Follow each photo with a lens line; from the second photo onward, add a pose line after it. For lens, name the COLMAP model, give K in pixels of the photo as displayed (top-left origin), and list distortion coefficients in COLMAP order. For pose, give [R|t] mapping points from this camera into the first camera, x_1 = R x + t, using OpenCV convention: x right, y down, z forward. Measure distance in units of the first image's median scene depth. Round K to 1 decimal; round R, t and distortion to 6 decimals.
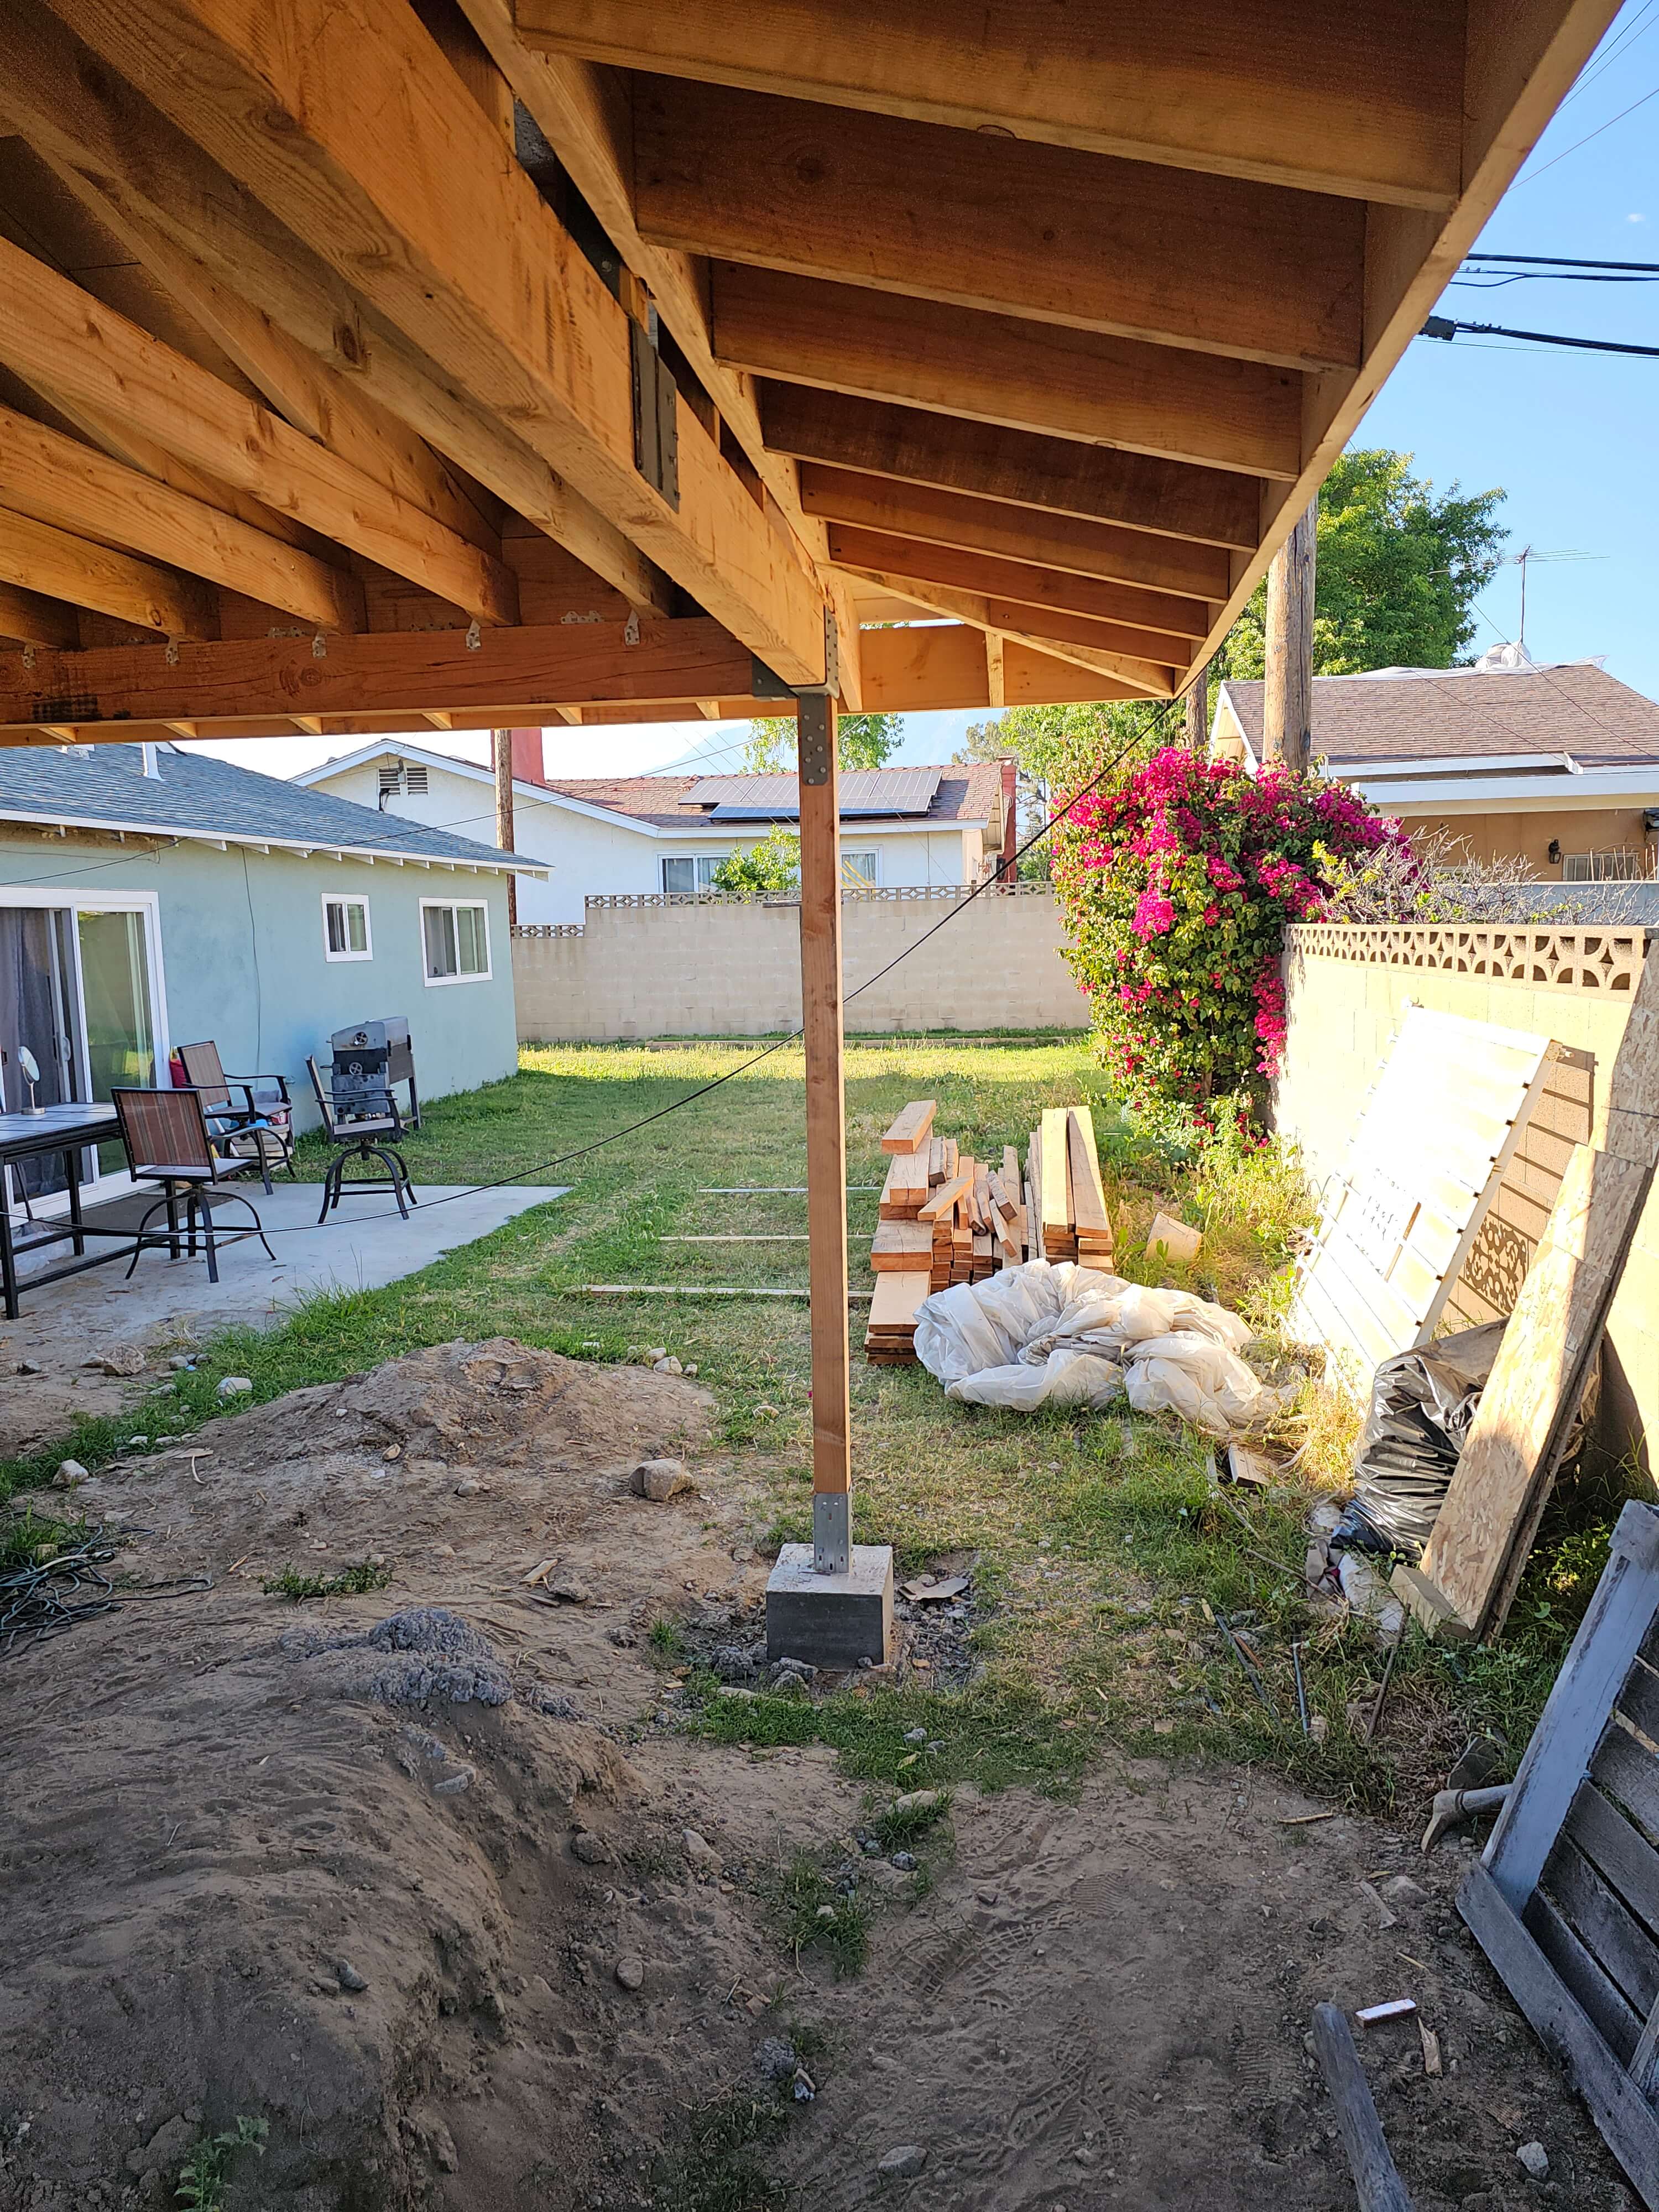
lens RADIAL K [[1447.6, 0, 844.7], [0, 1447.6, 1111.4], [0, 0, 1]] dist [0.161204, -0.240367]
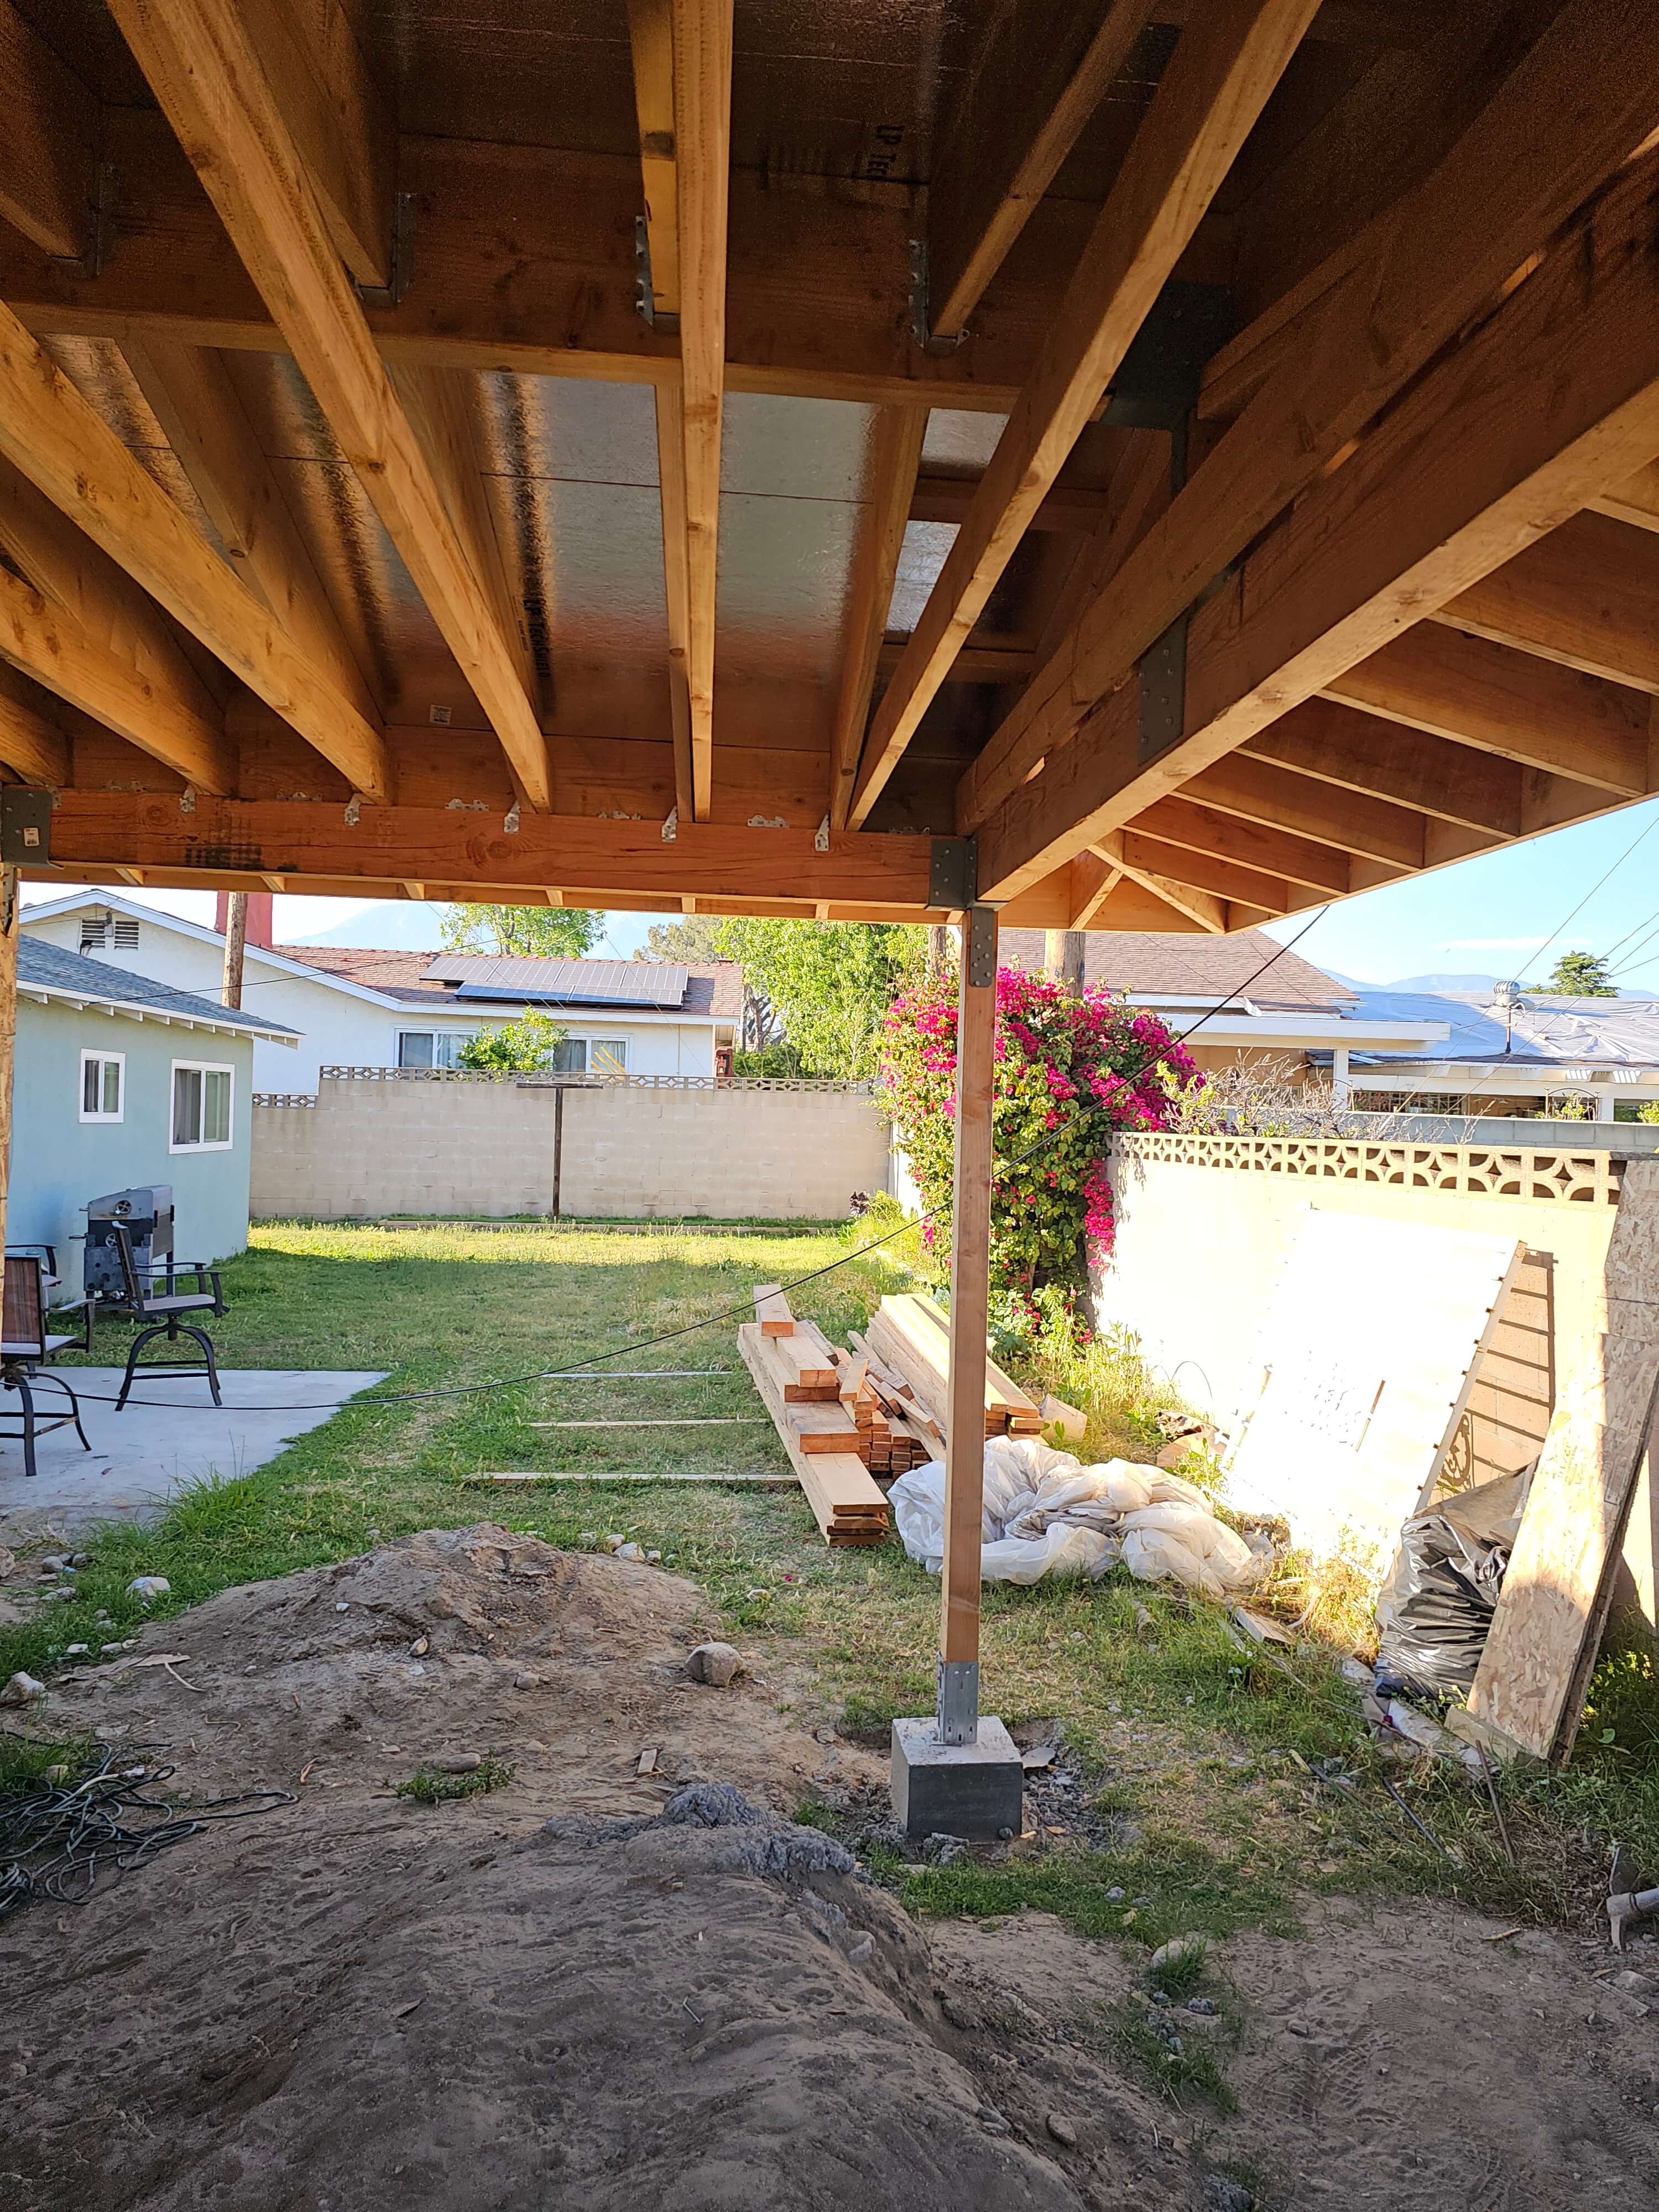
lens RADIAL K [[1447.0, 0, 871.3], [0, 1447.0, 1103.9], [0, 0, 1]] dist [0.099187, -0.100143]
pose [[0.966981, 0.053005, 0.249274, -0.272667], [-0.018330, 0.990064, -0.139420, 0.014372], [-0.254187, 0.130248, 0.958345, -0.013701]]
